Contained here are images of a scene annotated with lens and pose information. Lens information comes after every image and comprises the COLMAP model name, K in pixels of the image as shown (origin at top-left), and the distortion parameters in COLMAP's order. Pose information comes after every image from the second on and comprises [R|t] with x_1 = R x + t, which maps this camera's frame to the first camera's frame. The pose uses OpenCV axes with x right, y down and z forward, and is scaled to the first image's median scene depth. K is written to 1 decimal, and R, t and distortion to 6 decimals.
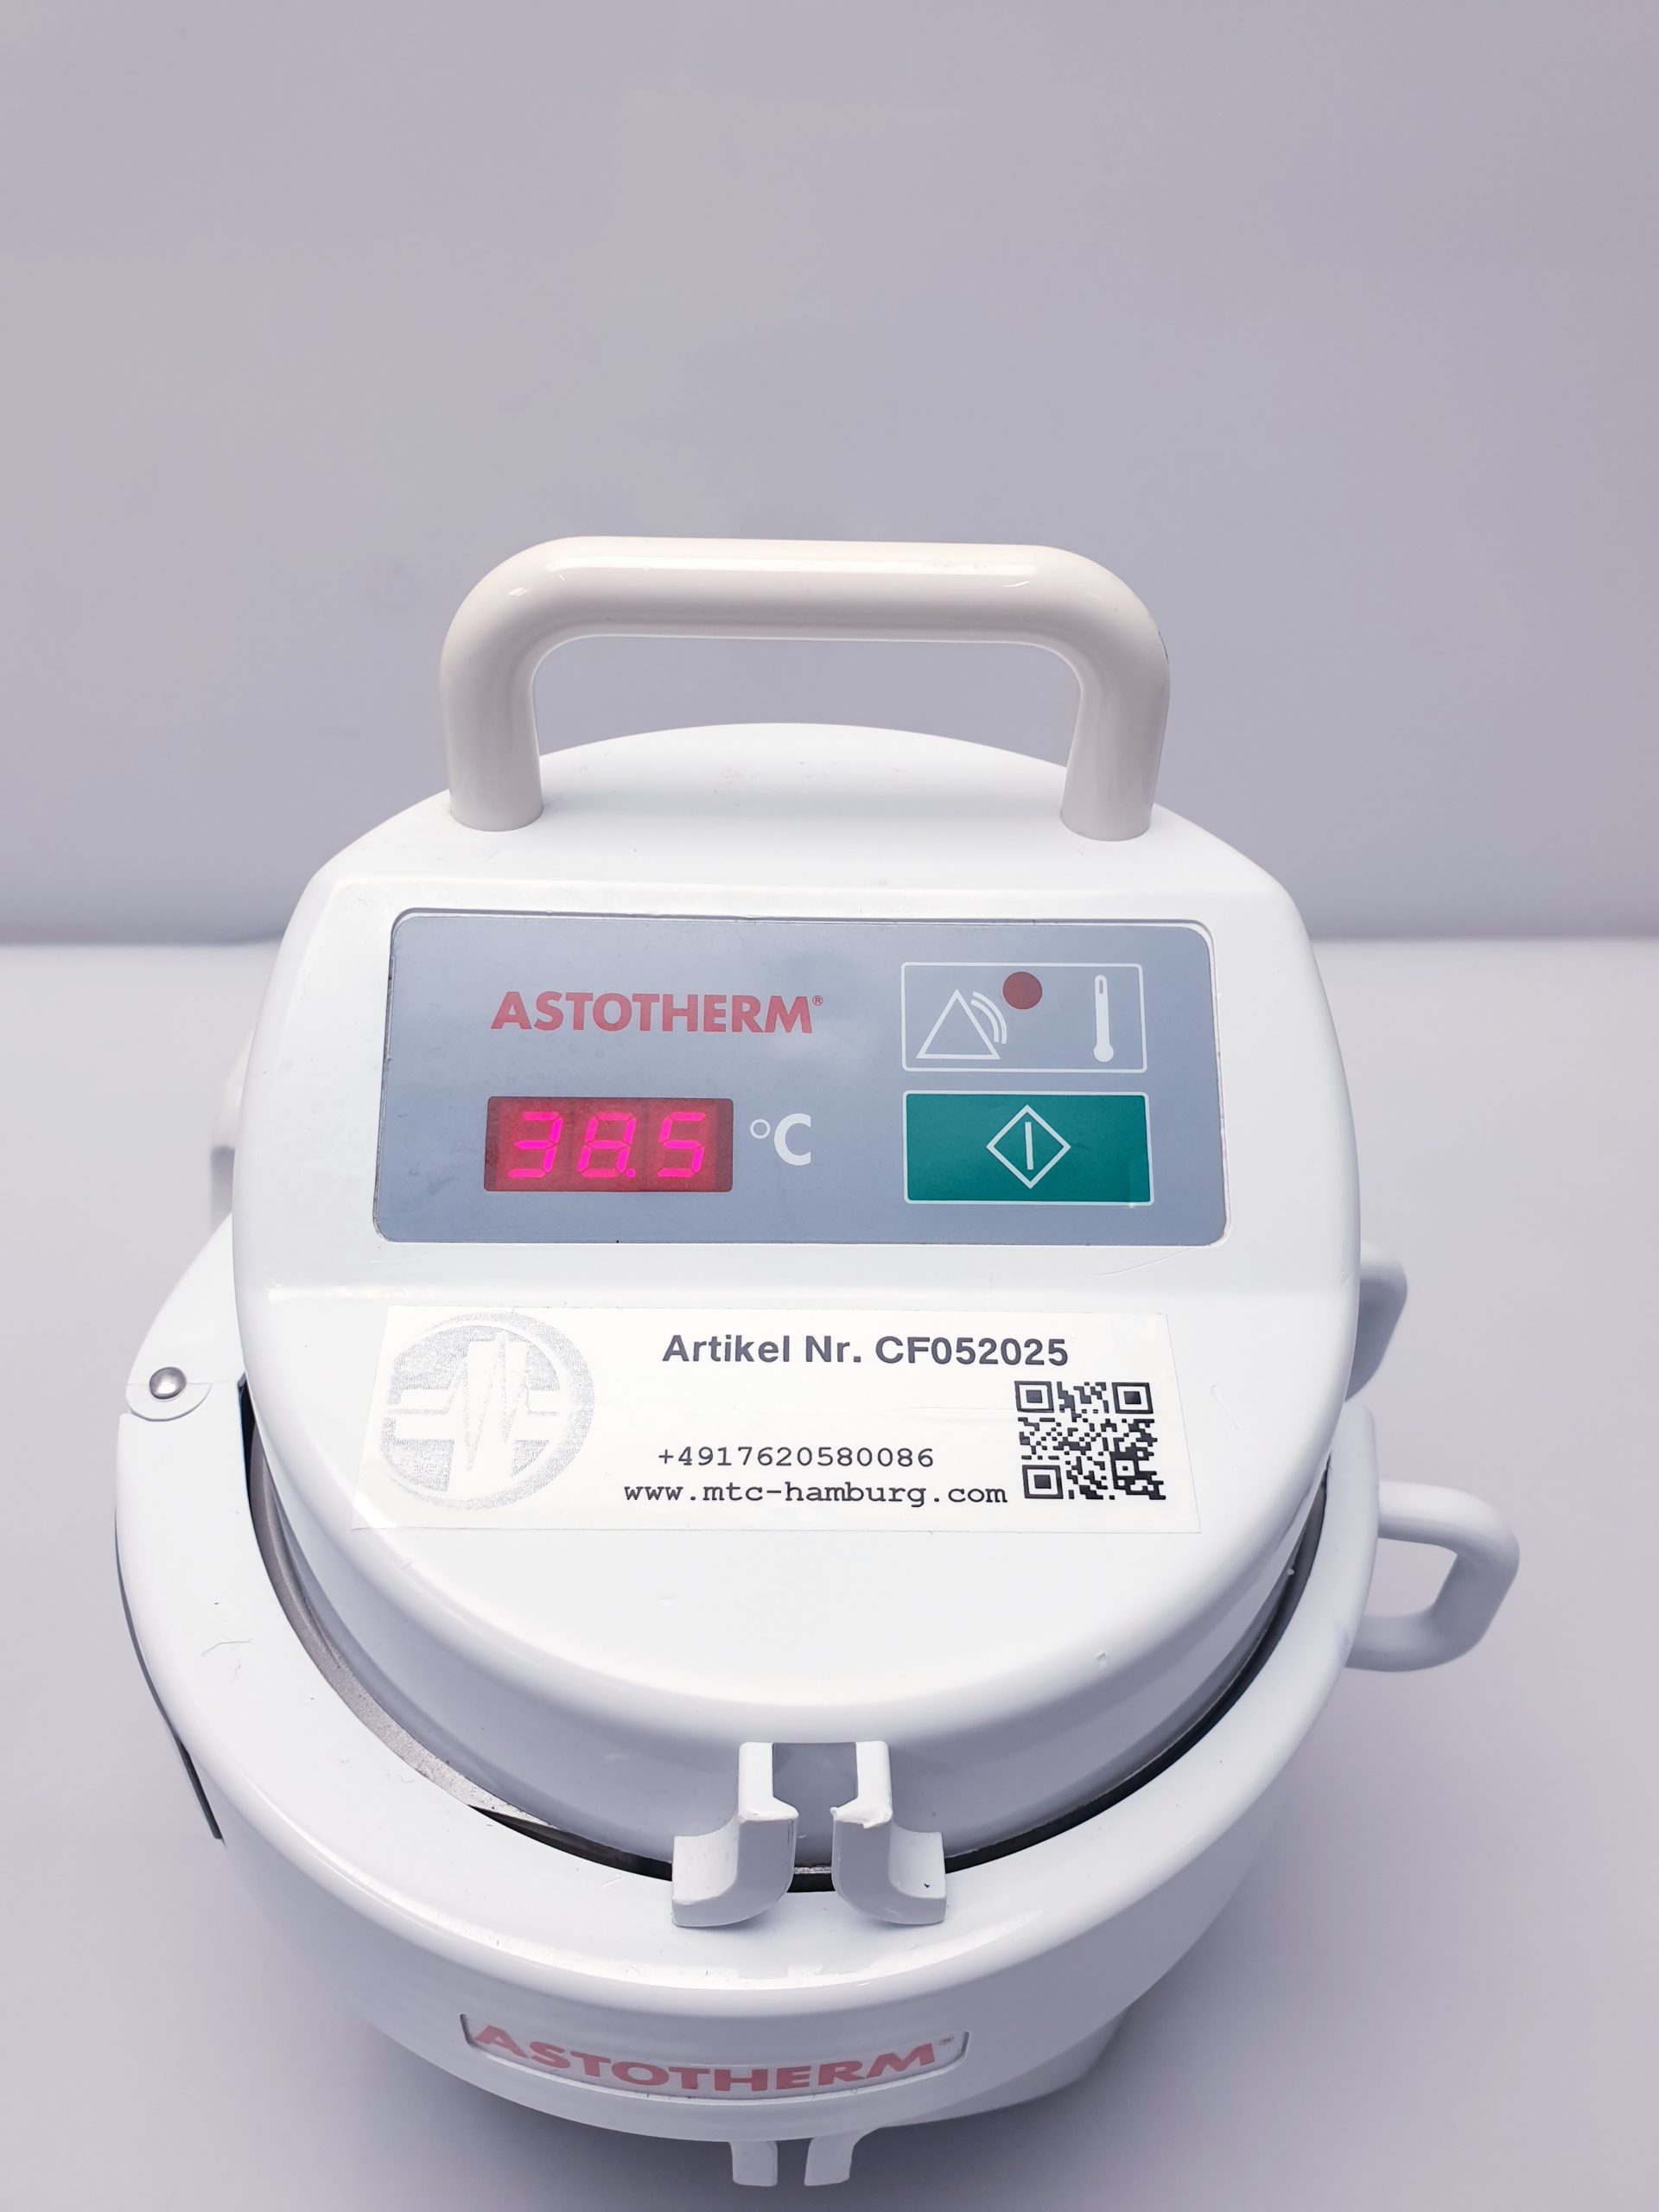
lens RADIAL K [[1754.3, 0, 832.7], [0, 1754.3, 1072.7], [0, 0, 1]] dist [0.199122, -0.470716]
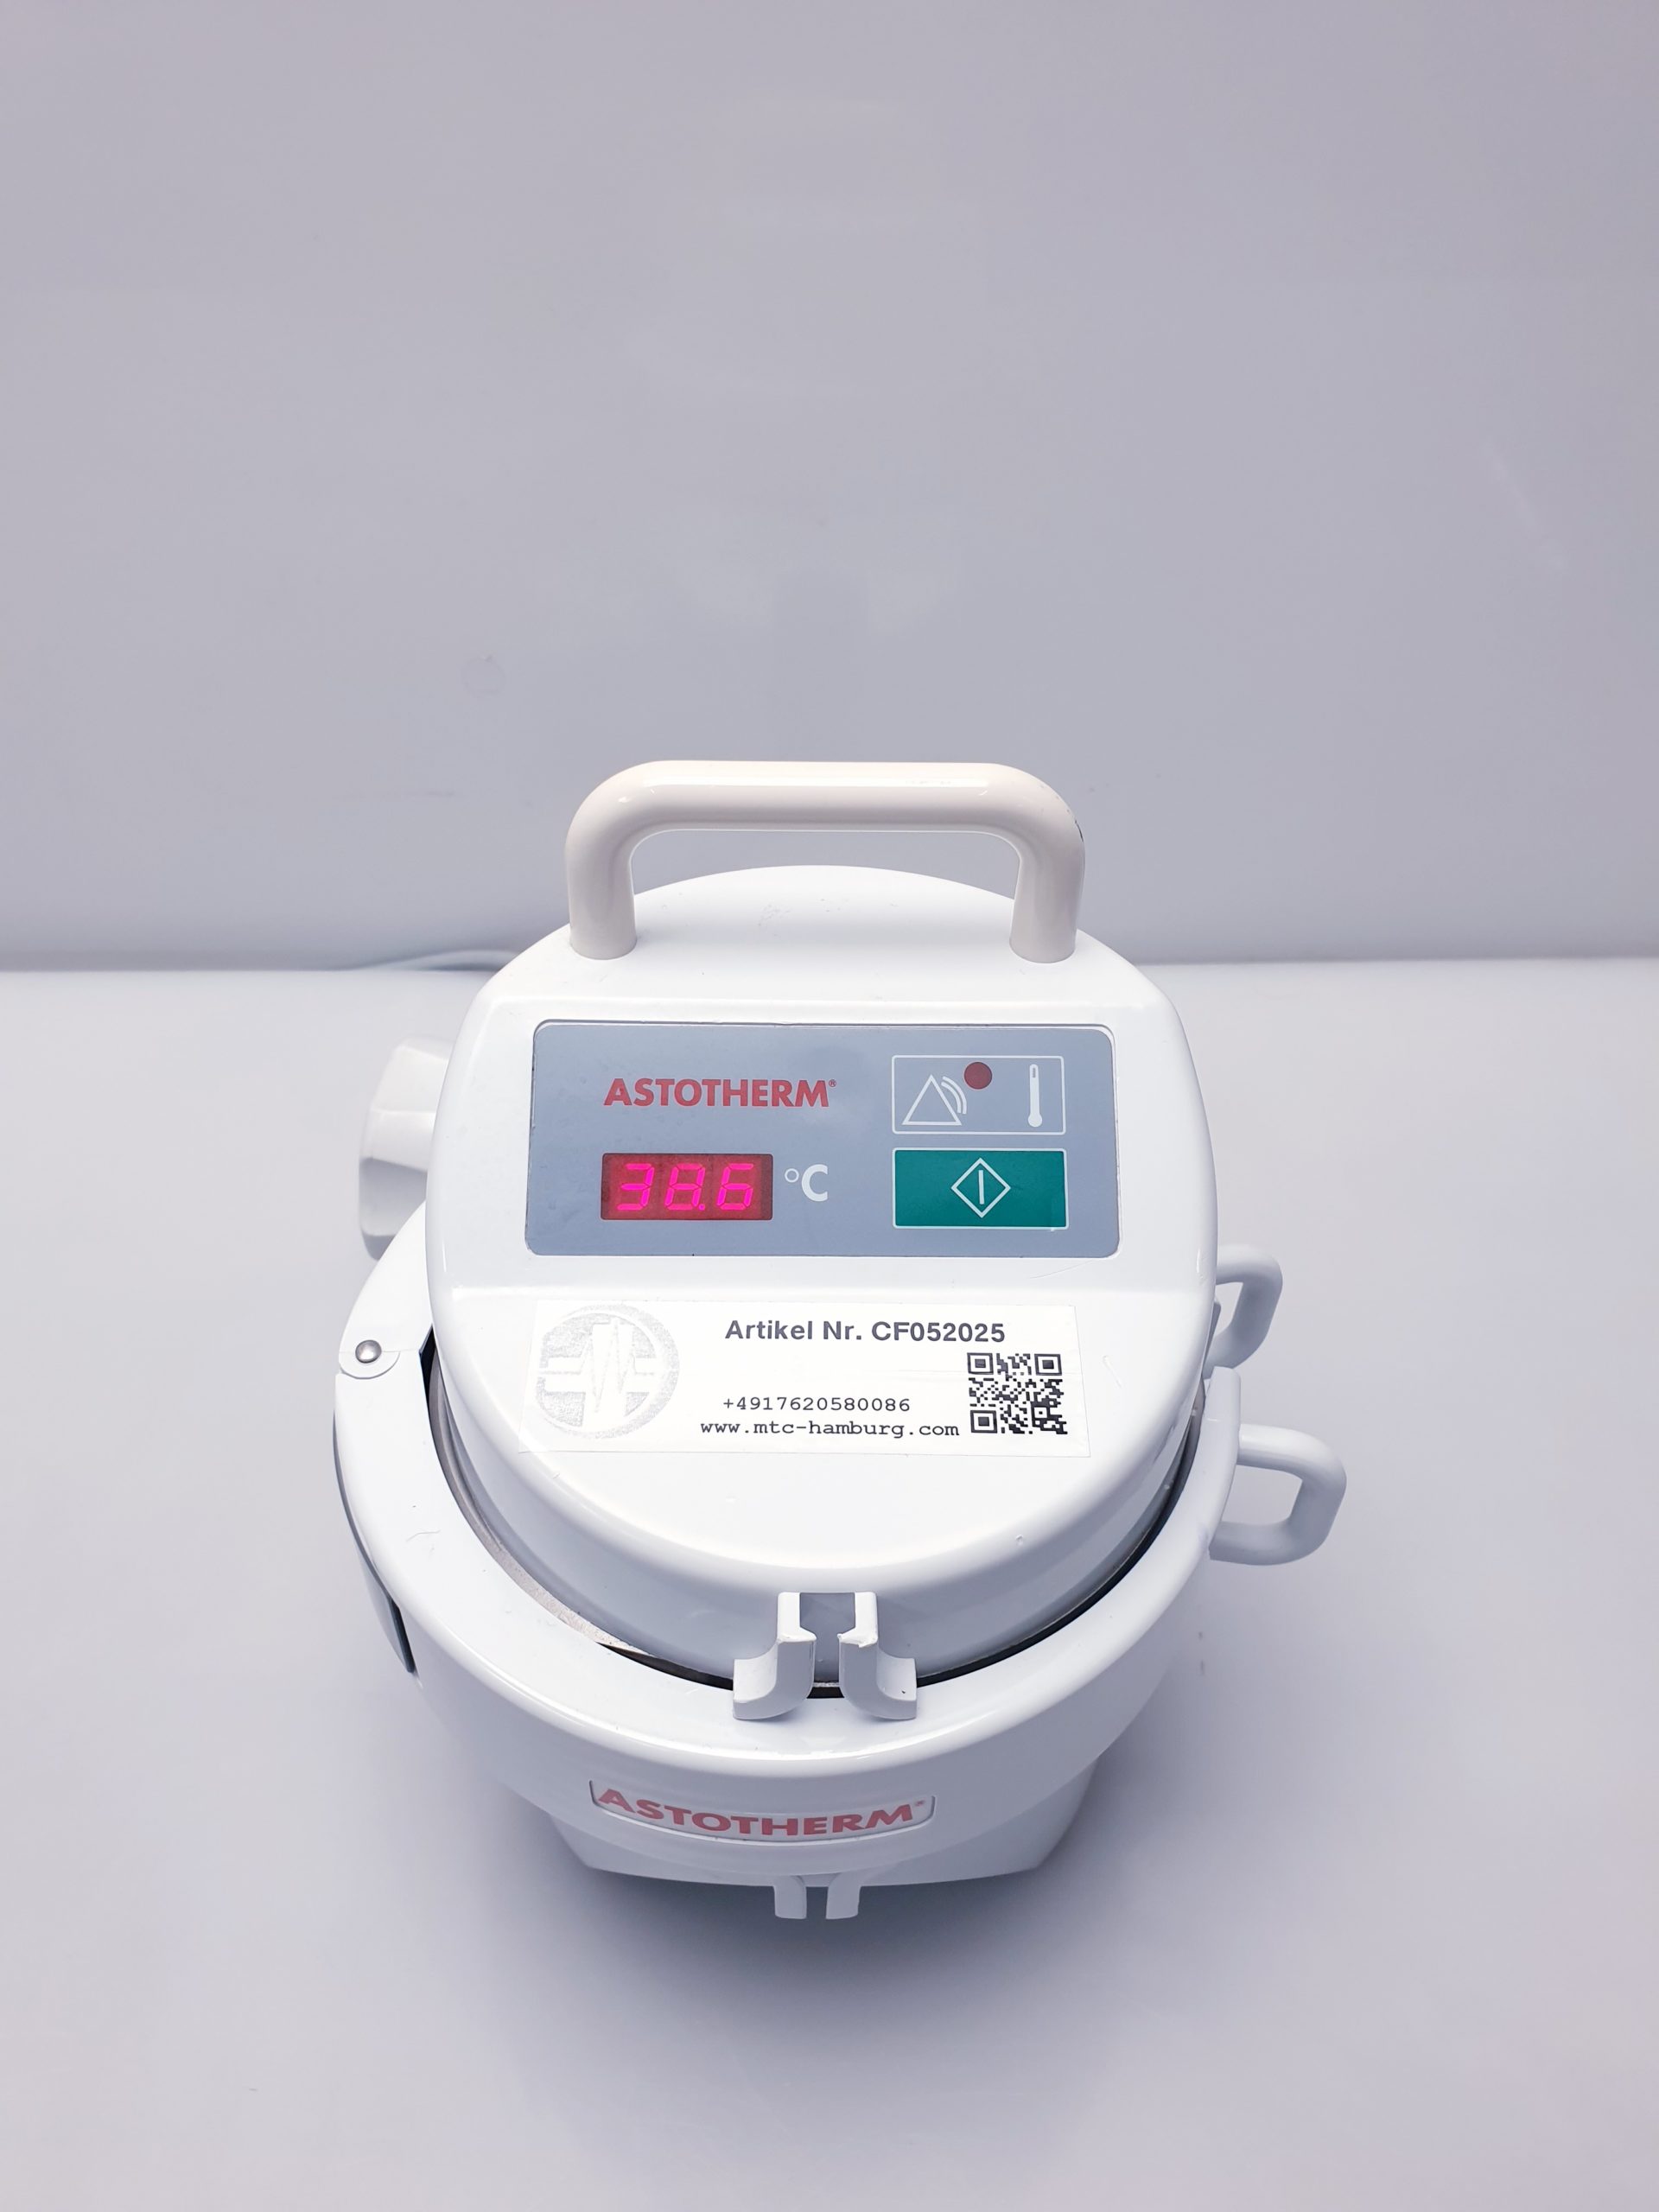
lens RADIAL K [[1754.3, 0, 832.7], [0, 1754.3, 1072.7], [0, 0, 1]] dist [0.199122, -0.470716]
pose [[0.999742, -0.000817, -0.022680, 0.025204], [0.001431, 0.999633, 0.027058, -0.093990], [0.022650, -0.027083, 0.999377, -0.440163]]
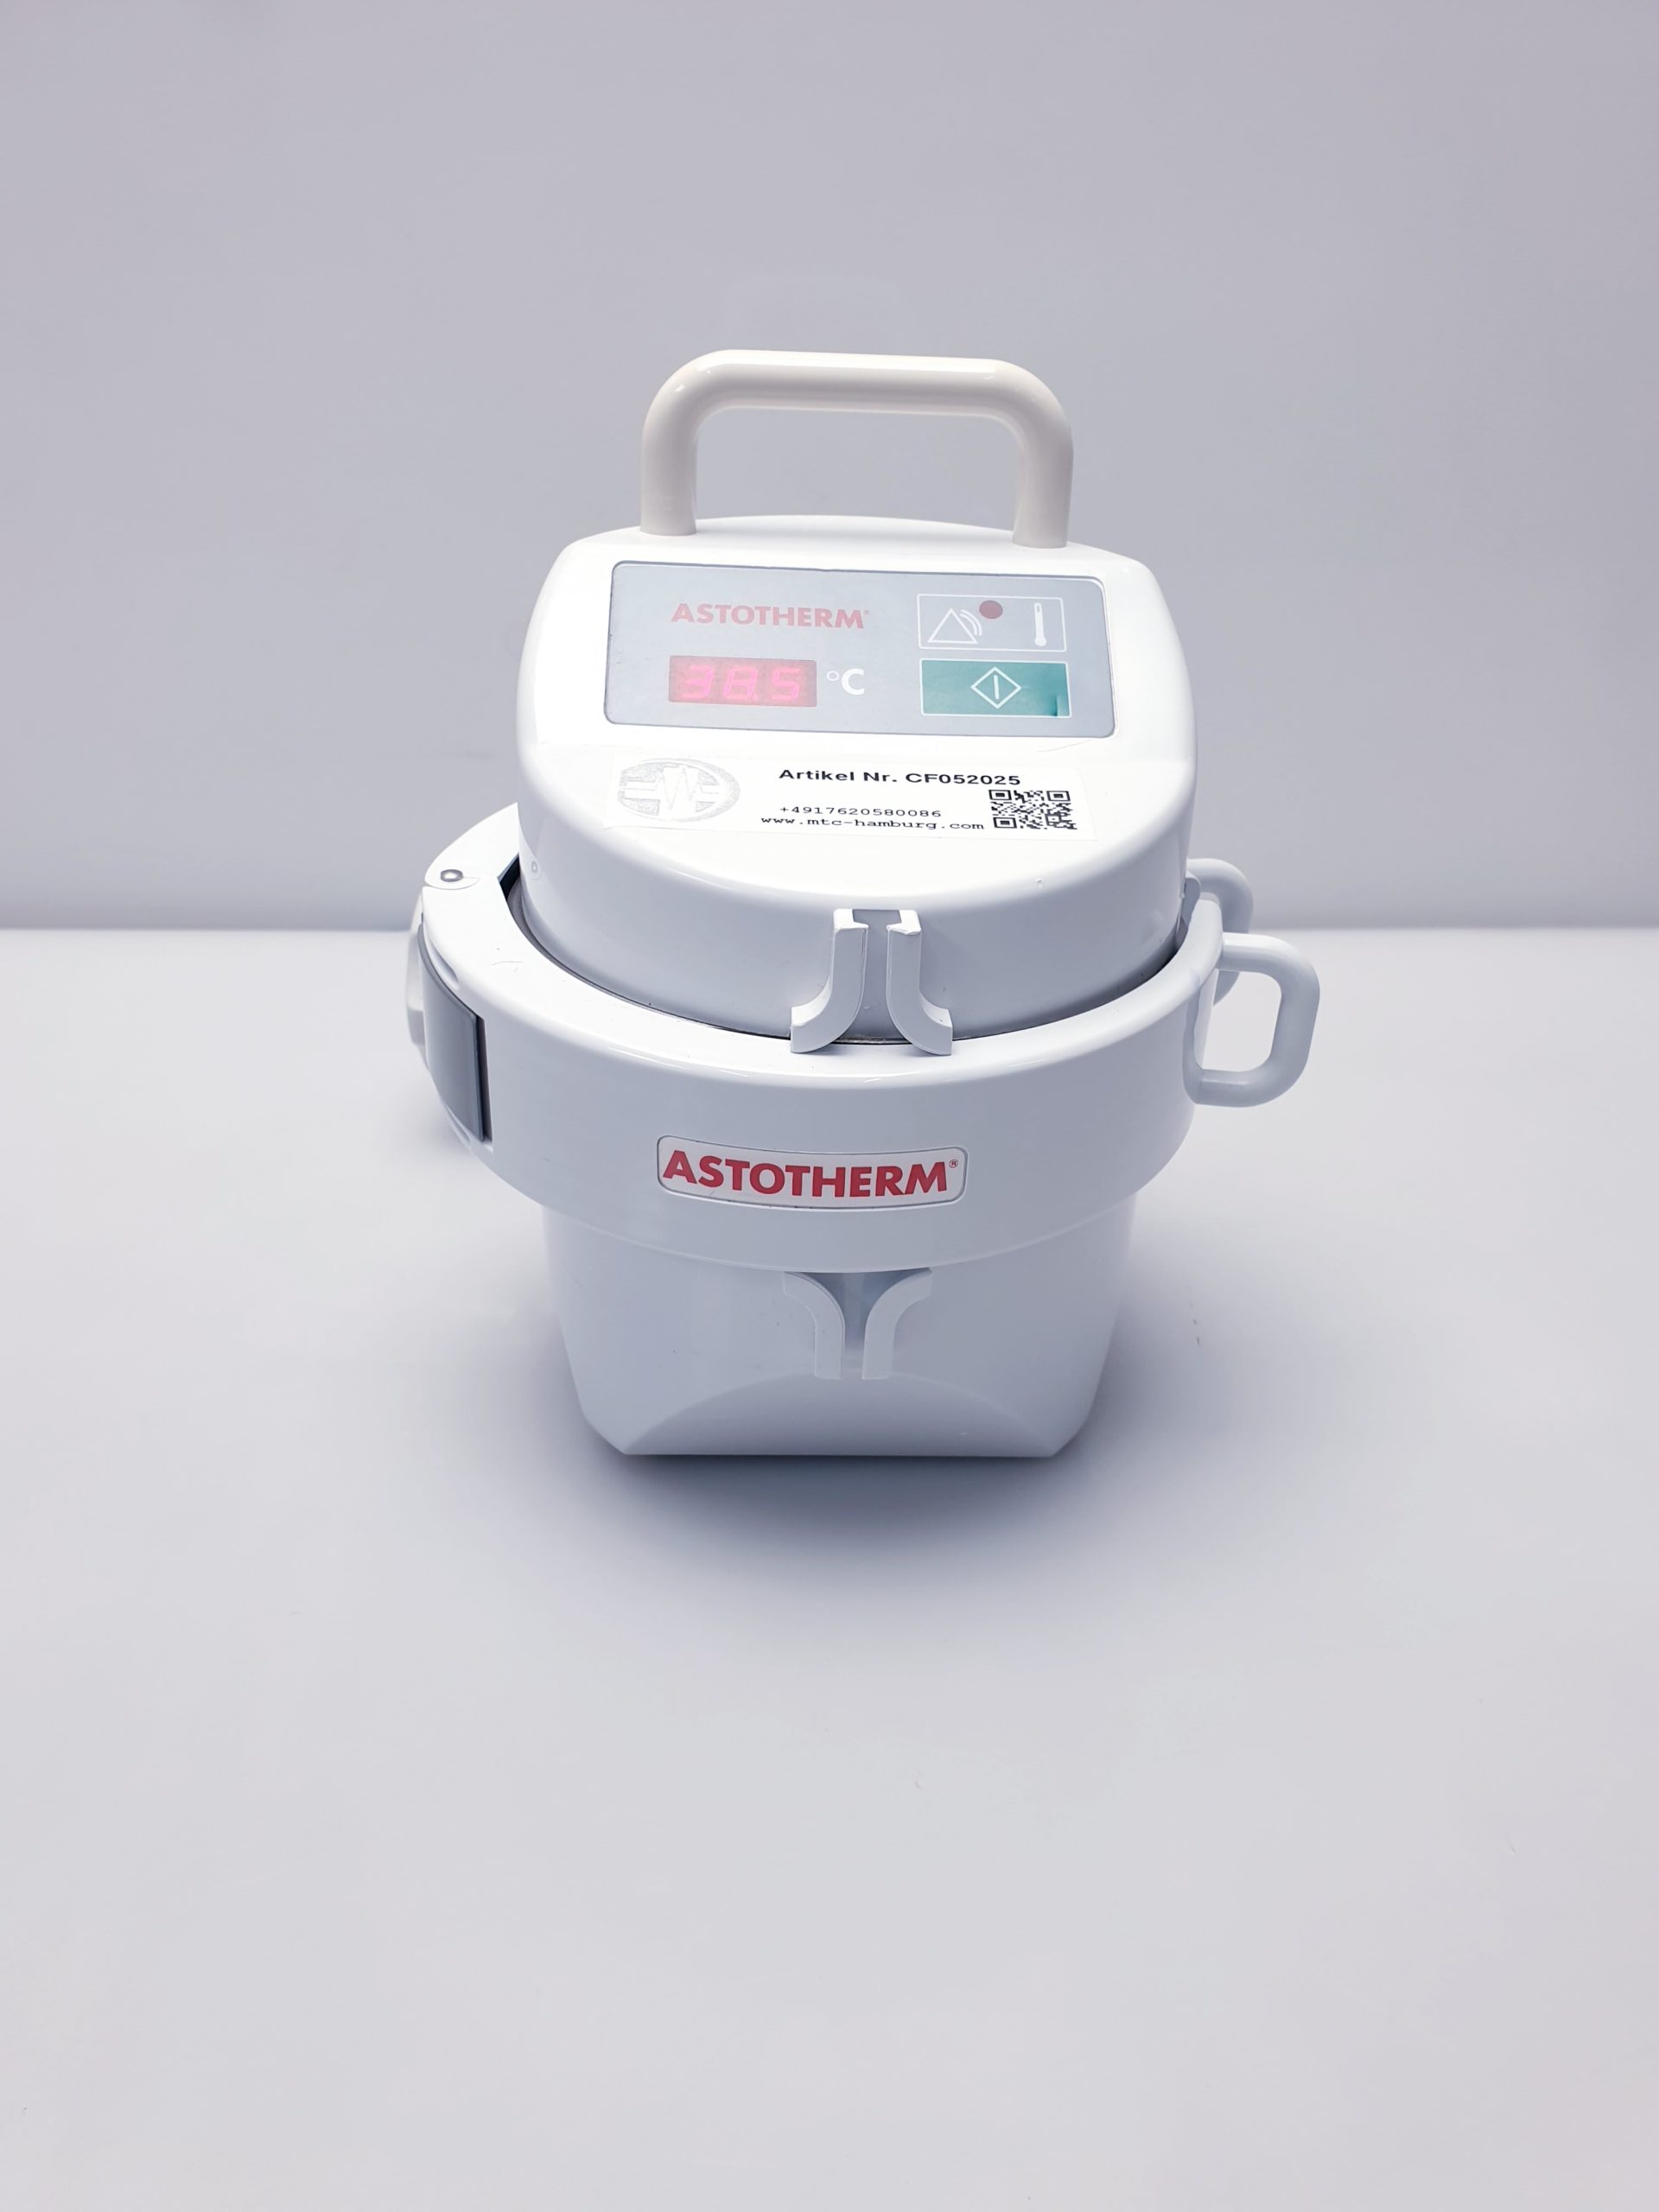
lens RADIAL K [[1754.3, 0, 832.7], [0, 1754.3, 1072.7], [0, 0, 1]] dist [0.199122, -0.470716]
pose [[0.999964, -0.001887, 0.008255, -0.058808], [0.003528, 0.979047, -0.203605, 0.770824], [-0.007698, 0.203627, 0.979018, -0.579458]]
